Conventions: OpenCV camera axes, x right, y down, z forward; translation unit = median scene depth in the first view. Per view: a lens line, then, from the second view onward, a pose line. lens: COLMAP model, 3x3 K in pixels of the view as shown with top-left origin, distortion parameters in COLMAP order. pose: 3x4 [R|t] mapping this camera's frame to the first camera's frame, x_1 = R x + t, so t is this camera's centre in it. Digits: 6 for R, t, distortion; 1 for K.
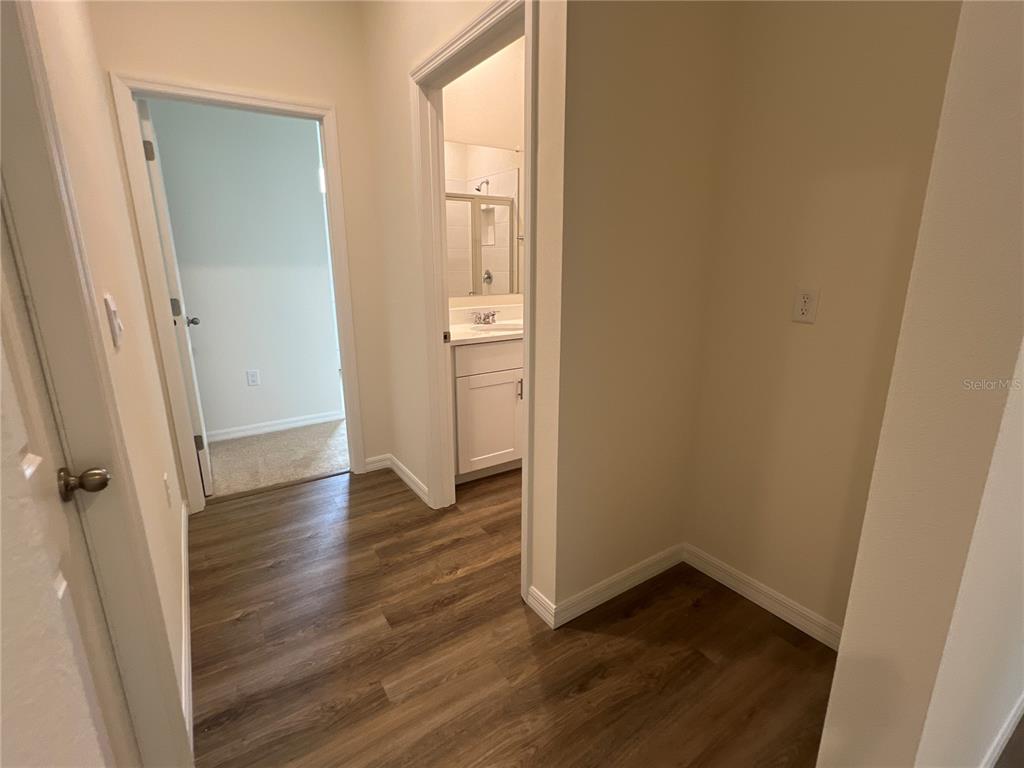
lens RADIAL K [[486.8, 0, 512.9], [0, 486.8, 384.9], [0, 0, 1]] dist [-0.000342, 0.000759]
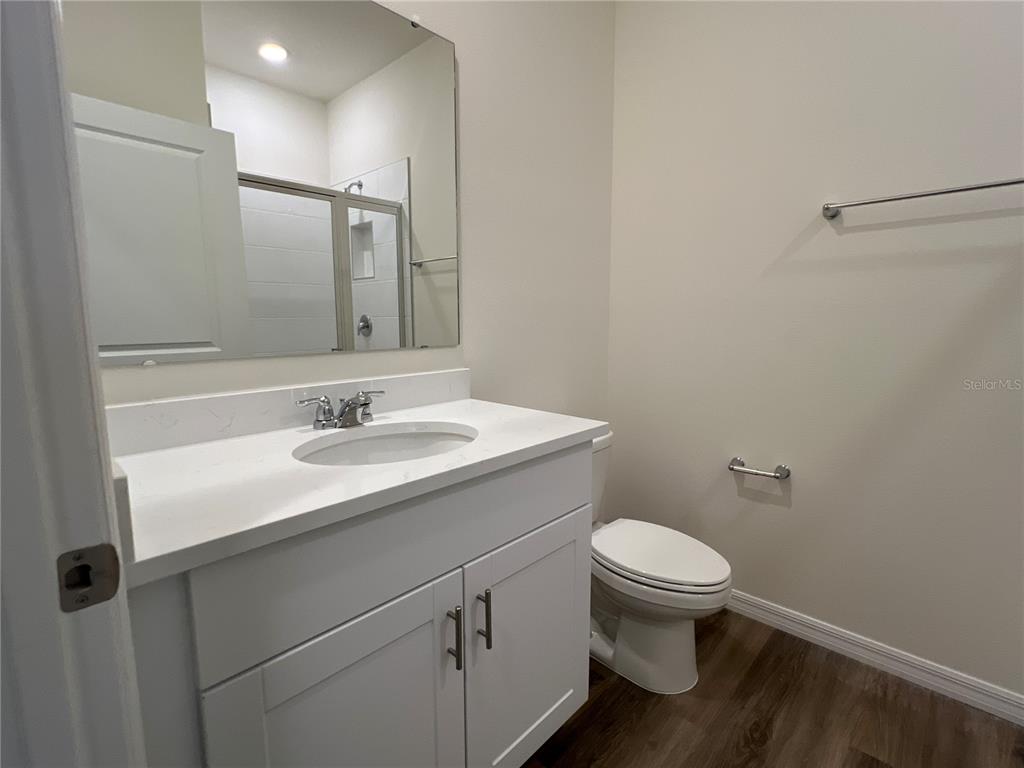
lens RADIAL K [[486.8, 0, 513.8], [0, 486.8, 382.0], [0, 0, 1]] dist [-0.000342, 0.000759]
pose [[0.973109, -0.028790, 0.228541, -0.008348], [0.056107, 0.991901, -0.113947, -0.066103], [-0.223409, 0.123706, 0.966843, 0.362000]]
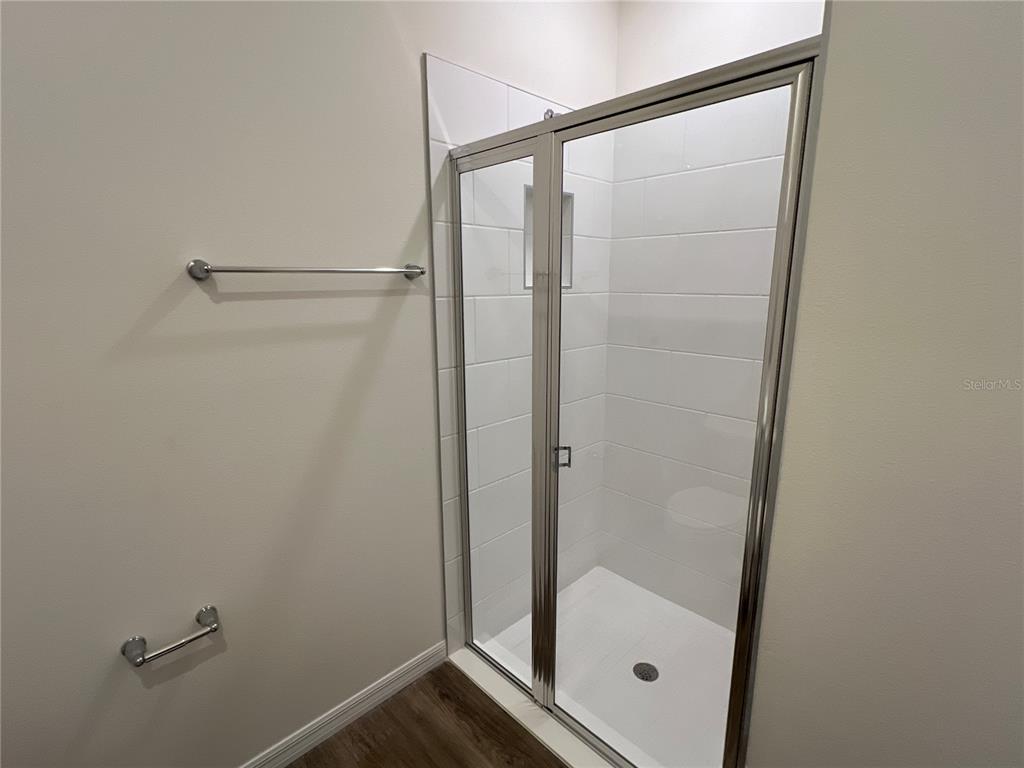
lens RADIAL K [[486.8, 0, 513.0], [0, 486.8, 380.1], [0, 0, 1]] dist [-0.000342, 0.000759]
pose [[-0.196308, -0.192966, 0.961367, 0.002814], [0.248097, 0.938767, 0.239090, -0.169332], [-0.948636, 0.285448, -0.136413, 0.511099]]
